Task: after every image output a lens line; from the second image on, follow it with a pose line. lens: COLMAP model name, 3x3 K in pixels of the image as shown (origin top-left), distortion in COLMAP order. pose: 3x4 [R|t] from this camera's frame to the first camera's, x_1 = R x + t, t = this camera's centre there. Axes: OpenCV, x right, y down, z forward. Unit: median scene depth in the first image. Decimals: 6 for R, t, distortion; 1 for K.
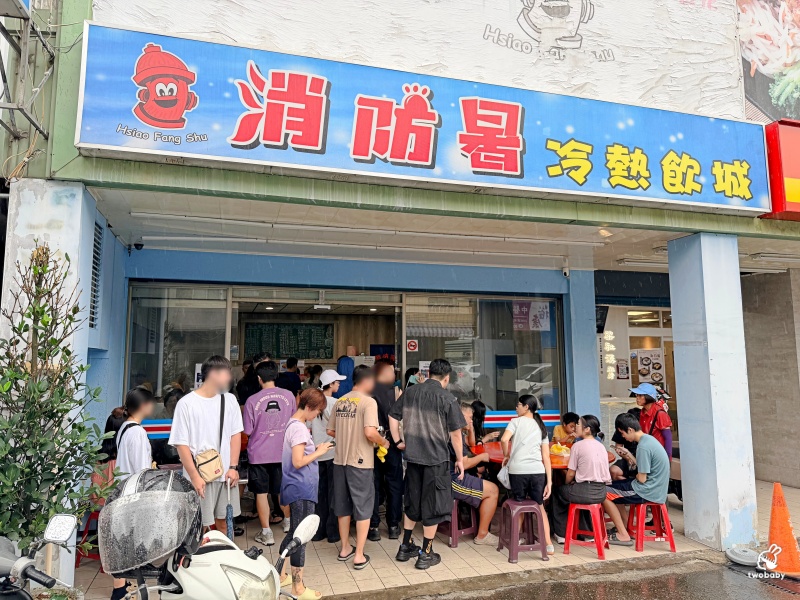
lens RADIAL K [[566.2, 0, 399.7], [0, 566.2, 298.2], [0, 0, 1]] dist [0.073297, -0.001430]
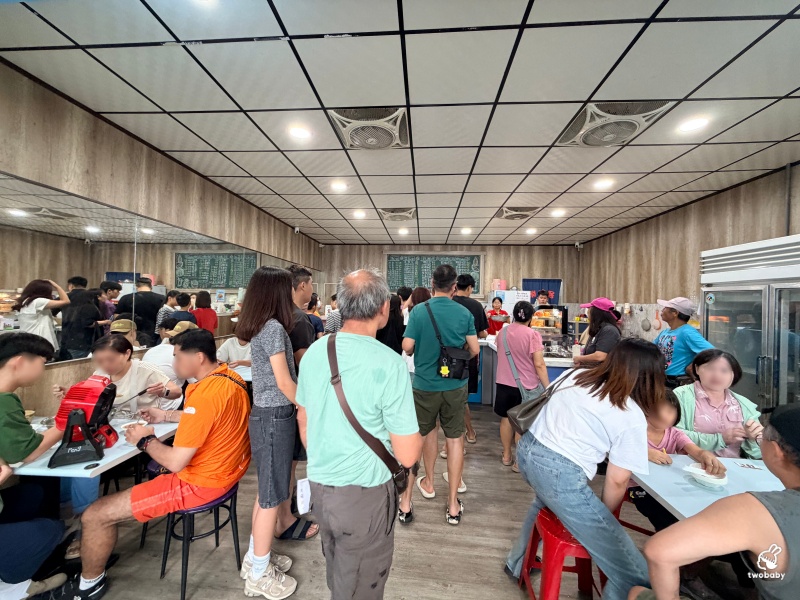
lens RADIAL K [[321.2, 0, 399.1], [0, 321.2, 298.4], [0, 0, 1]] dist [0.000147, 0.000002]
pose [[0.919281, 0.031435, -0.392345, -0.032968], [0.013555, 0.993686, 0.111374, 0.055588], [0.393369, -0.107702, 0.913051, 0.482469]]
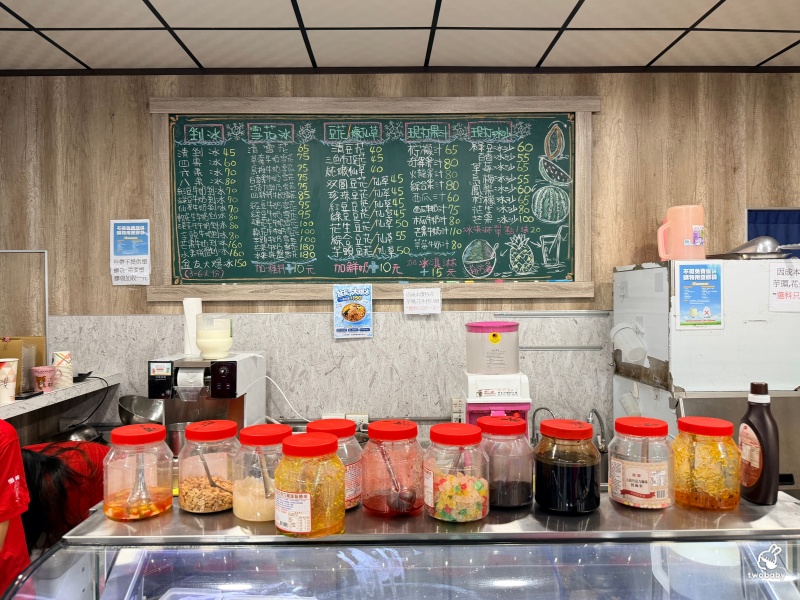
lens RADIAL K [[566.2, 0, 399.9], [0, 566.2, 299.1], [0, 0, 1]] dist [0.073297, -0.001430]
pose [[0.952807, 0.004122, -0.303550, -0.115696], [0.033302, 0.992454, 0.118006, 0.088026], [0.301745, -0.122546, 0.945480, 0.785484]]
